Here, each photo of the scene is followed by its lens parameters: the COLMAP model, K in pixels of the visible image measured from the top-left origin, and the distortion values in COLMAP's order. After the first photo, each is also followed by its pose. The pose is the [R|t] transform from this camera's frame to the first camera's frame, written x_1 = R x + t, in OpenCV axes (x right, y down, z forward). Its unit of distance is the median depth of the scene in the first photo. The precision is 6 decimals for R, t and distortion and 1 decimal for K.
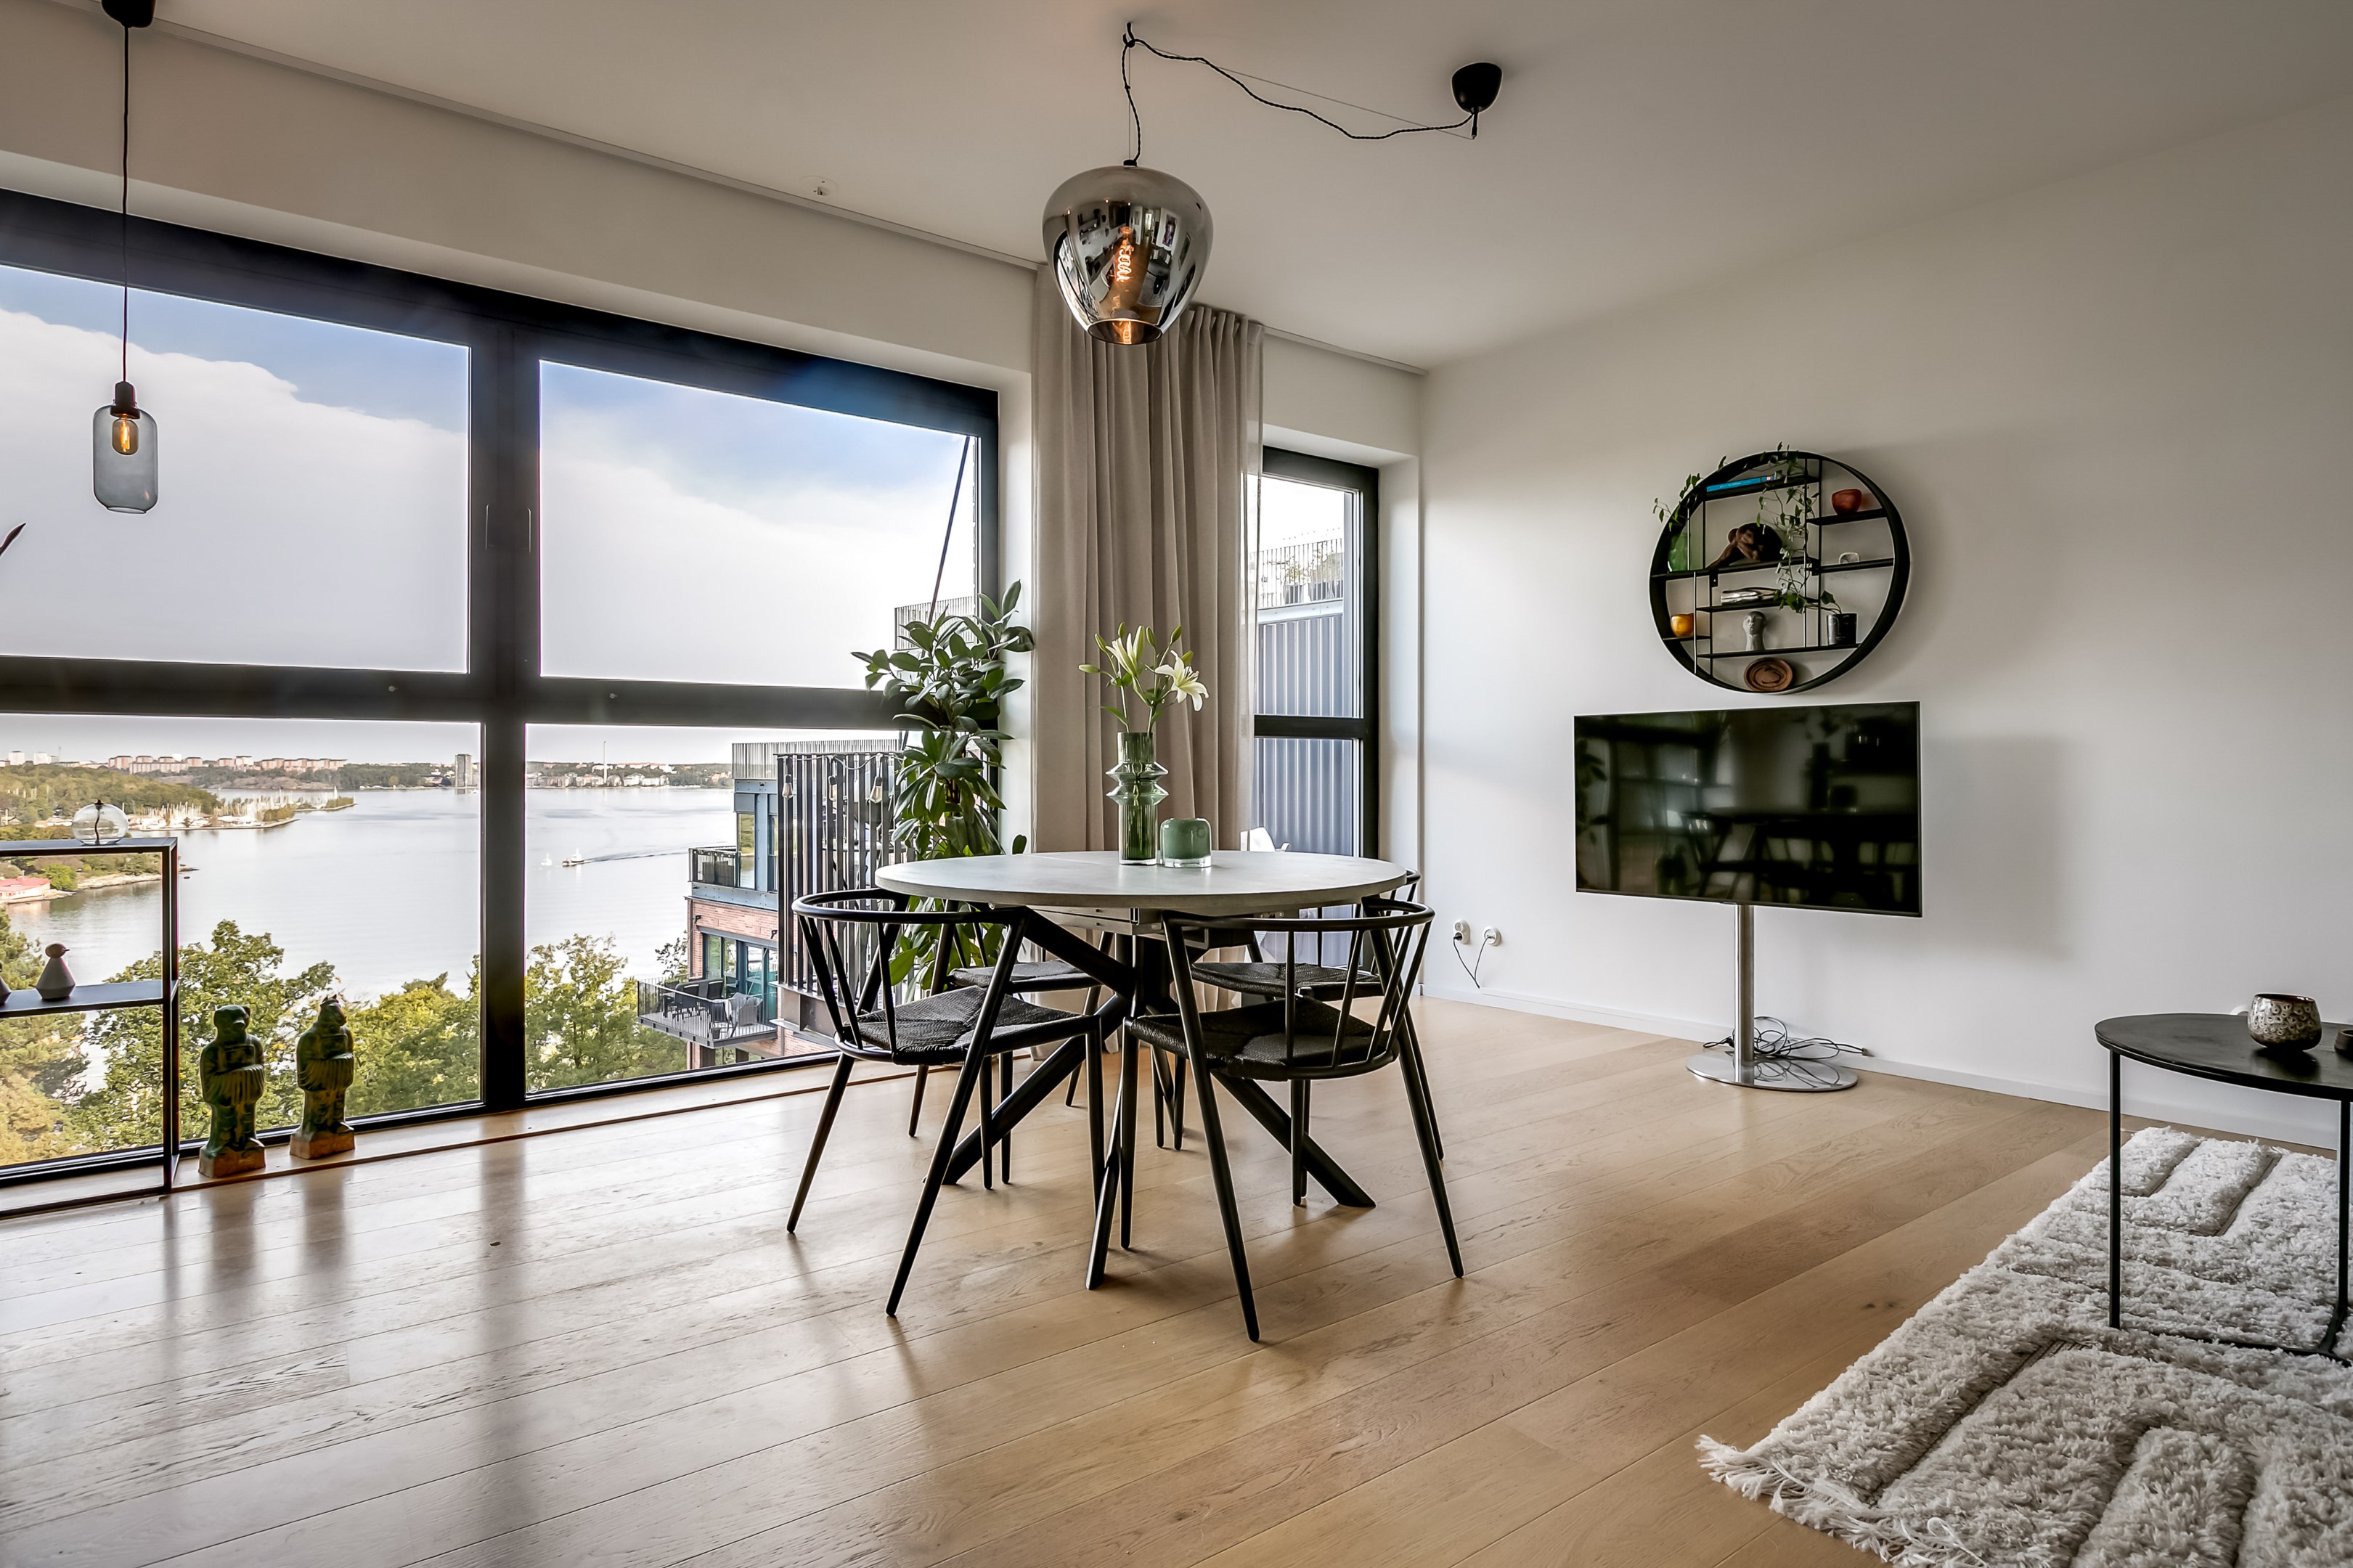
lens RADIAL K [[1216.6, 0, 1163.8], [0, 1216.6, 765.6], [0, 0, 1]] dist [-0.000772, -0.002802]
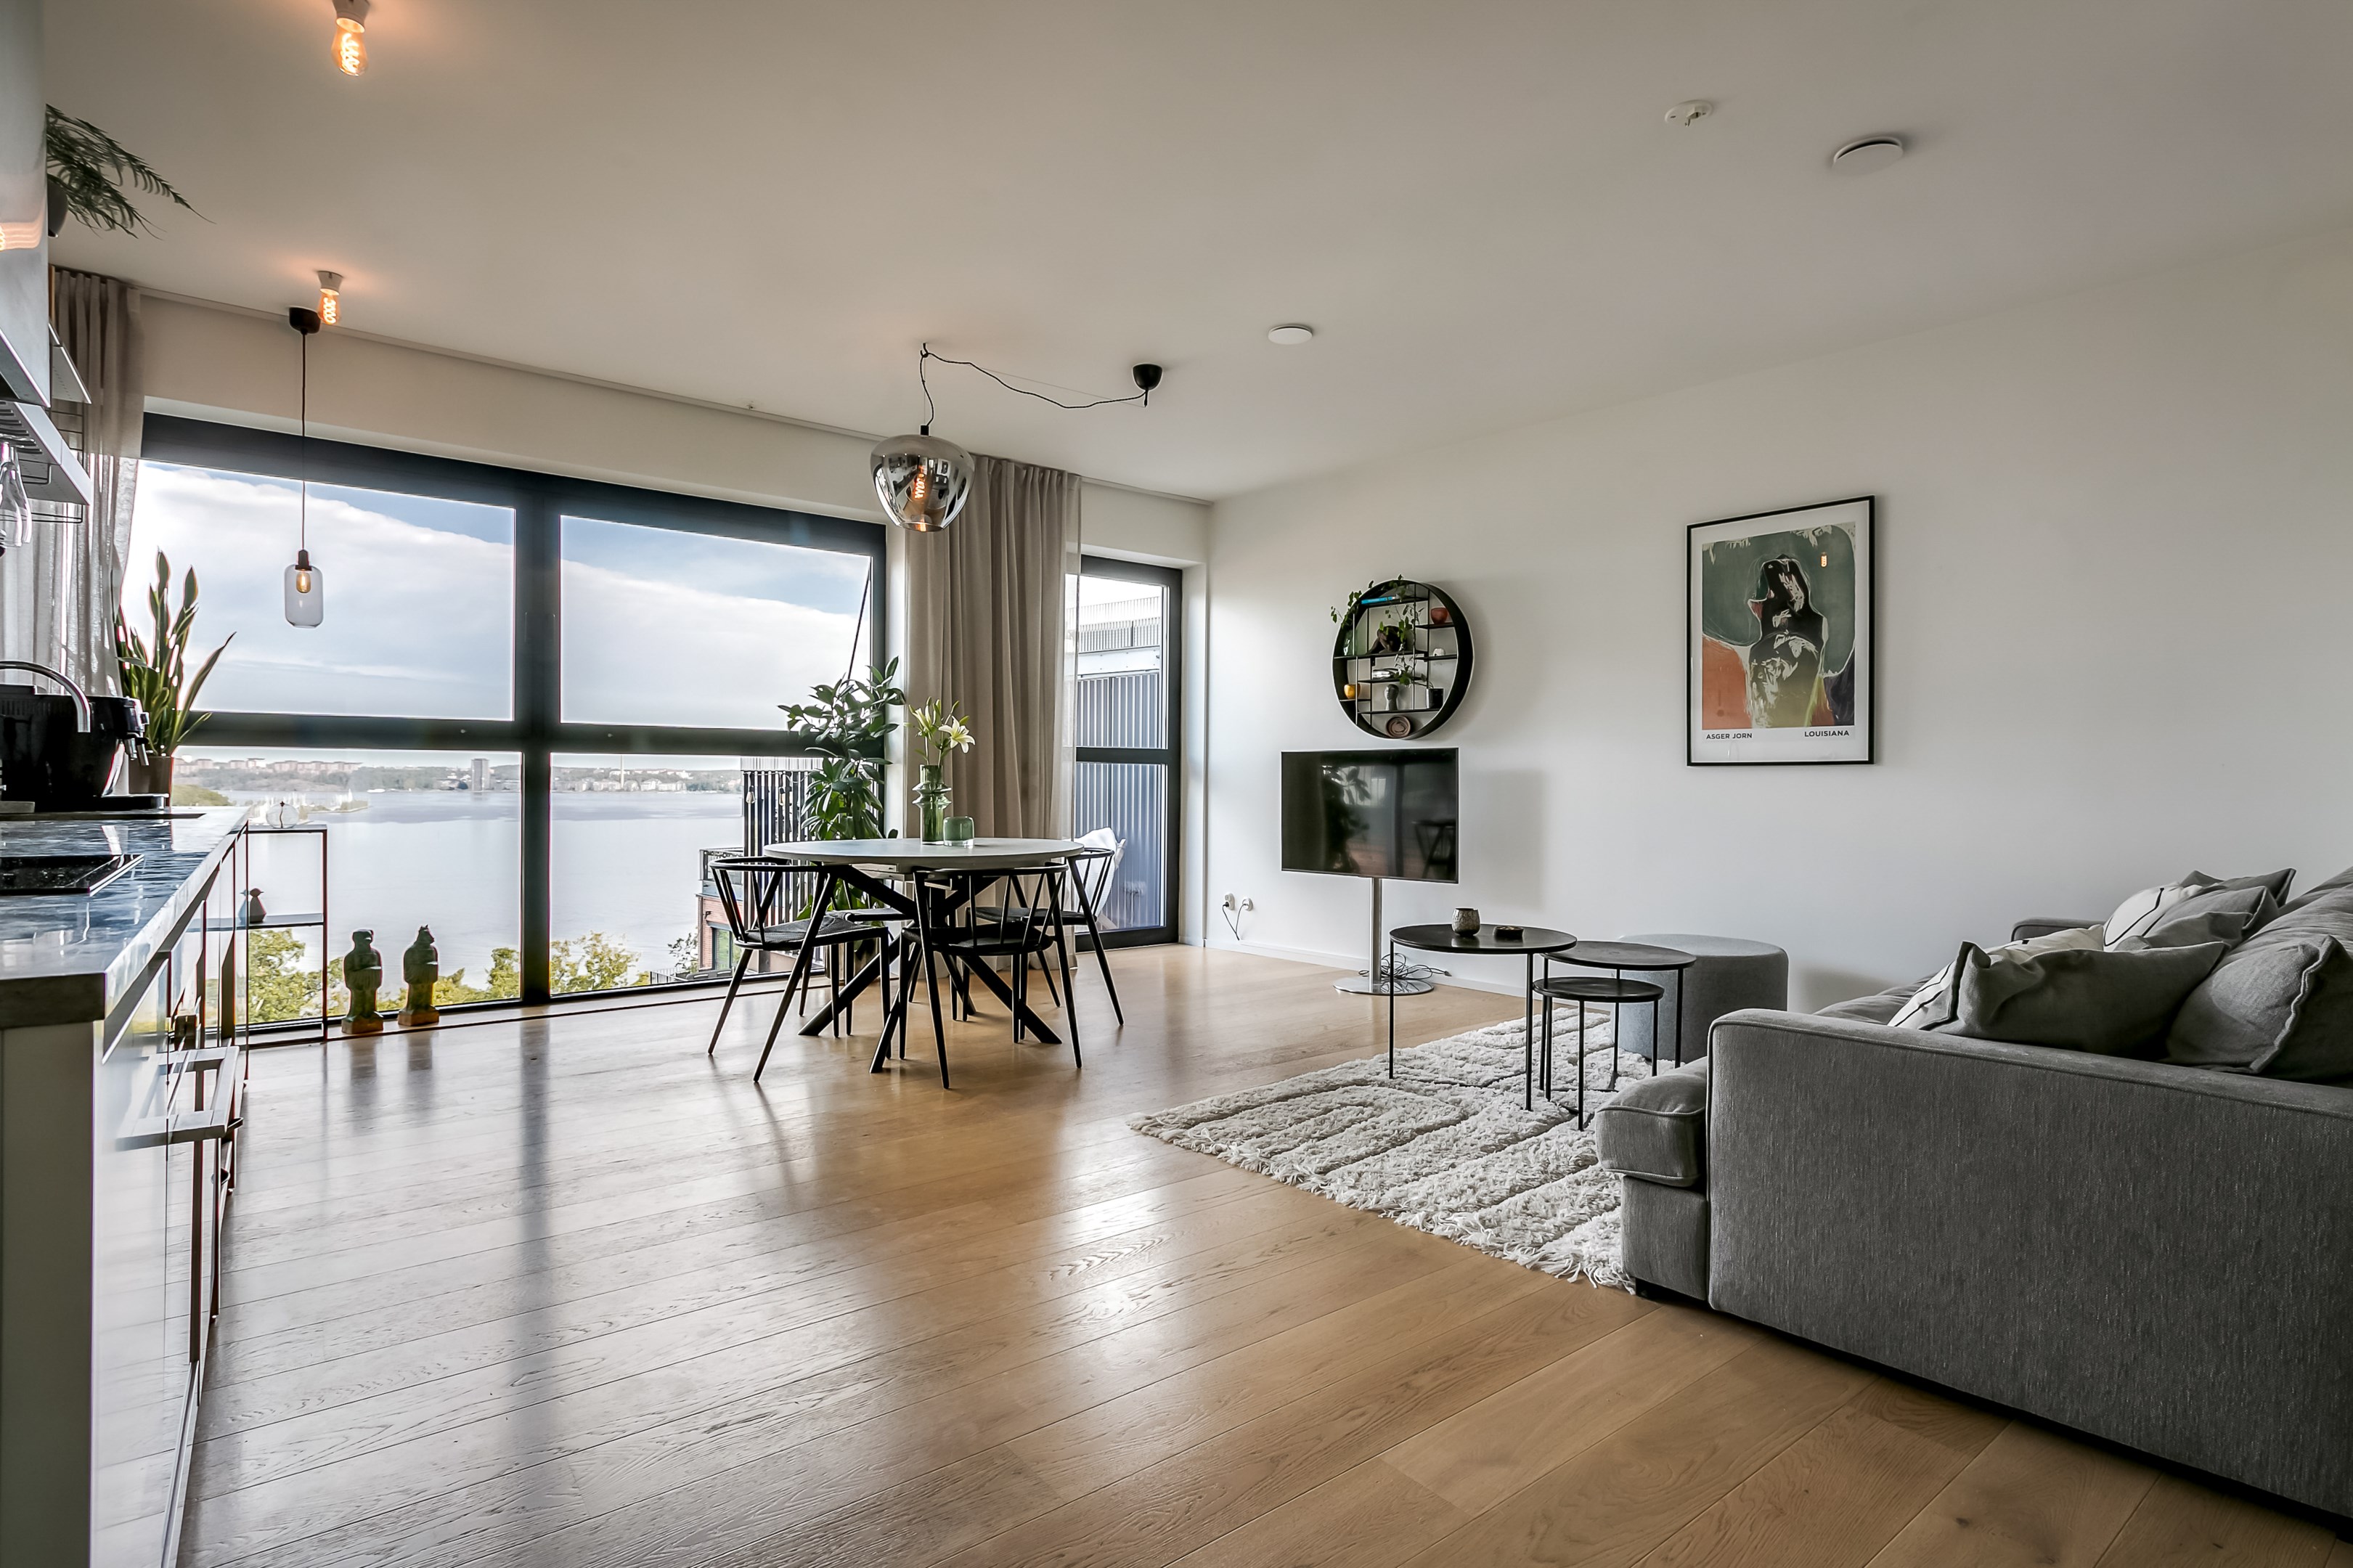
lens RADIAL K [[1149.7, 0, 1224.0], [0, 1149.7, 783.3], [0, 0, 1]] dist [0.002981, -0.000121]
pose [[0.998661, 0.008679, 0.050992, 0.207584], [-0.008993, 0.999942, 0.005917, -0.010522], [-0.050938, -0.006368, 0.998682, -0.411387]]
